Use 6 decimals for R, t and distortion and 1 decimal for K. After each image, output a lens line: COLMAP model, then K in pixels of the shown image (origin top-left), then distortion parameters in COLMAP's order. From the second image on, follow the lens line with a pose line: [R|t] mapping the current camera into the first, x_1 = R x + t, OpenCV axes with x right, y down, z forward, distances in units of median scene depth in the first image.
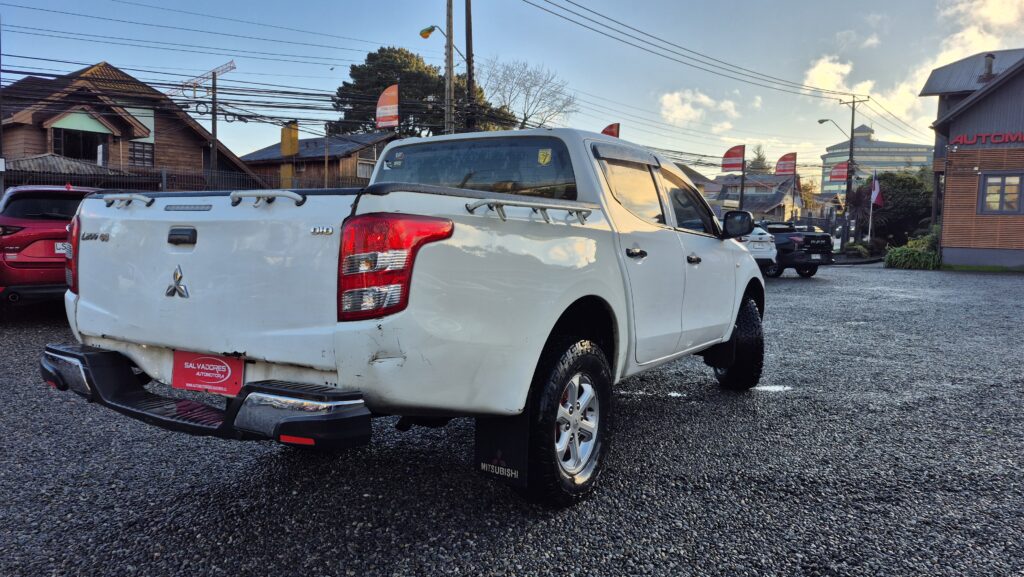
lens RADIAL K [[707.7, 0, 506.9], [0, 707.7, 287.9], [0, 0, 1]] dist [0.068465, -0.074875]
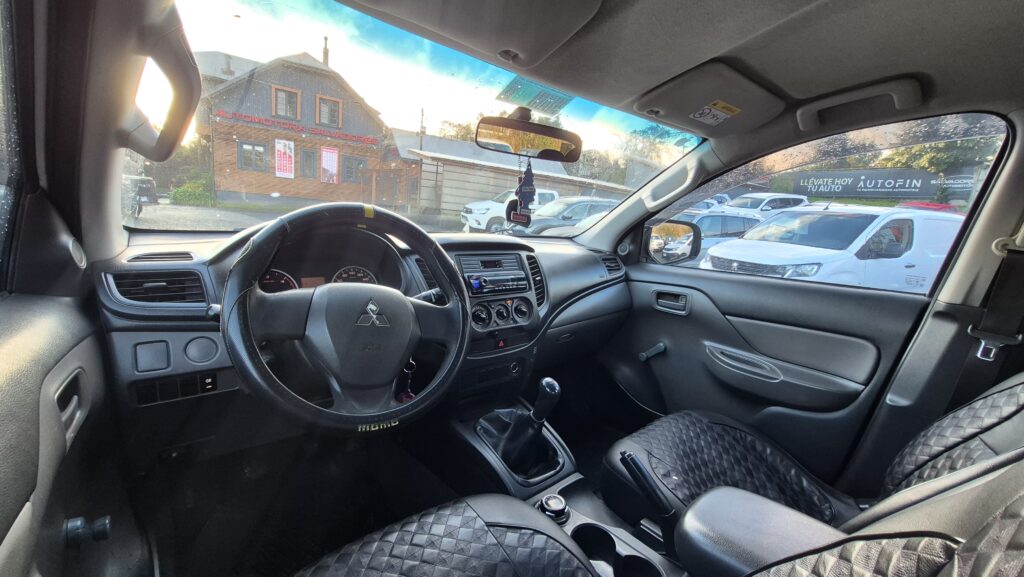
lens RADIAL K [[400.4, 0, 514.0], [0, 400.4, 288.0], [0, 0, 1]] dist [0.001225, 0.000409]
pose [[0.289013, -0.179029, 0.940436, -0.004146], [-0.007832, 0.981883, 0.189326, -0.030909], [-0.957293, -0.062083, 0.282375, 0.280068]]
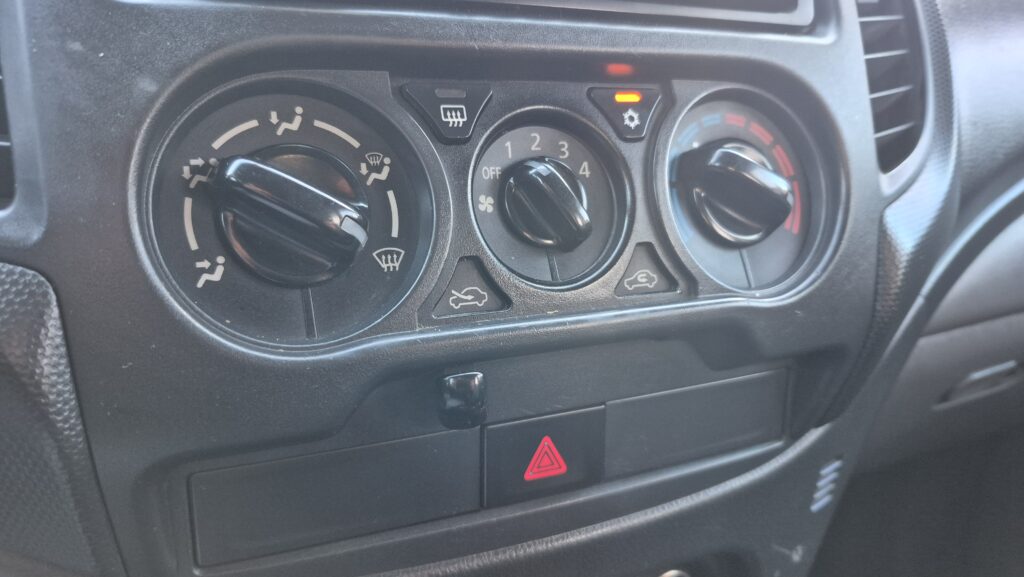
lens RADIAL K [[707.7, 0, 503.9], [0, 707.7, 285.3], [0, 0, 1]] dist [0.068465, -0.074875]
pose [[0.551179, -0.256499, 0.793983, 0.036390], [0.024432, 0.956131, 0.291920, -0.019198], [-0.834029, -0.141502, 0.533266, 0.291450]]
